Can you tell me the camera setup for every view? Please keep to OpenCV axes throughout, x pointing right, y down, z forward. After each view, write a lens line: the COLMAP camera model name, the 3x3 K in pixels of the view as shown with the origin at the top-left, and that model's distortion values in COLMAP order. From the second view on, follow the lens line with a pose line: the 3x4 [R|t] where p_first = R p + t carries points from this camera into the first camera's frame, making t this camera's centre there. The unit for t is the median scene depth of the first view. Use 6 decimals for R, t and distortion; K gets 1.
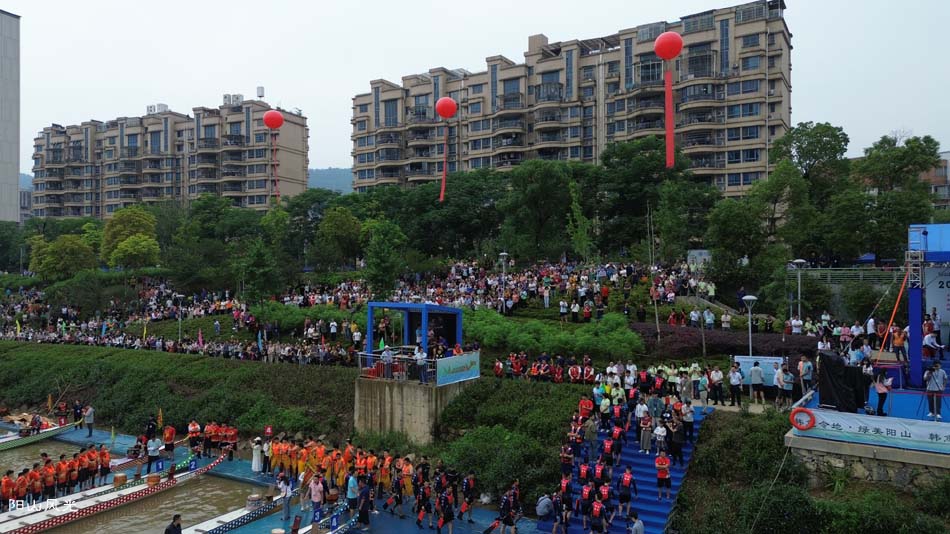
lens RADIAL K [[674.7, 0, 468.7], [0, 674.7, 263.4], [0, 0, 1]] dist [0.056230, -0.044163]
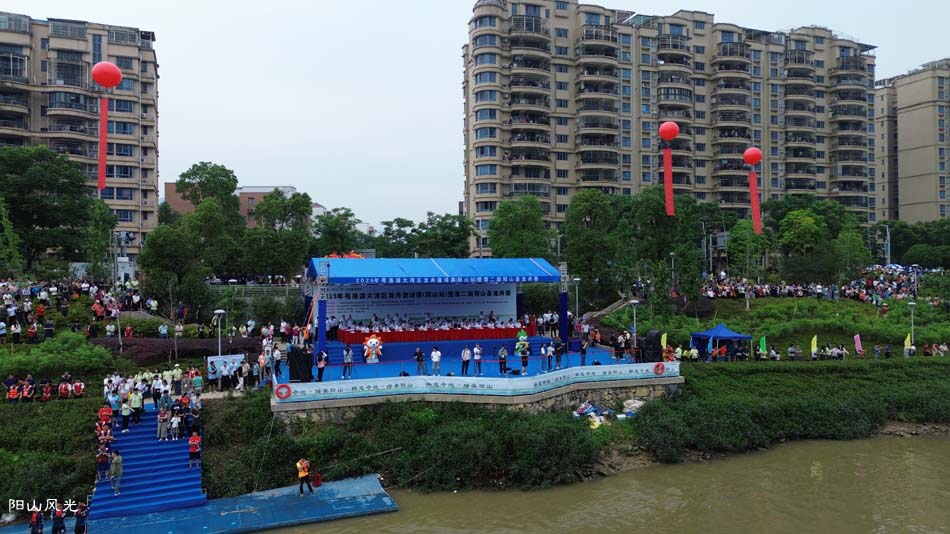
lens RADIAL K [[674.7, 0, 478.9], [0, 674.7, 264.0], [0, 0, 1]] dist [0.056230, -0.044163]
pose [[0.583588, 0.012036, 0.811961, -0.247068], [-0.007612, 0.999927, -0.009352, -0.022474], [-0.812014, -0.000723, 0.583637, -0.118460]]
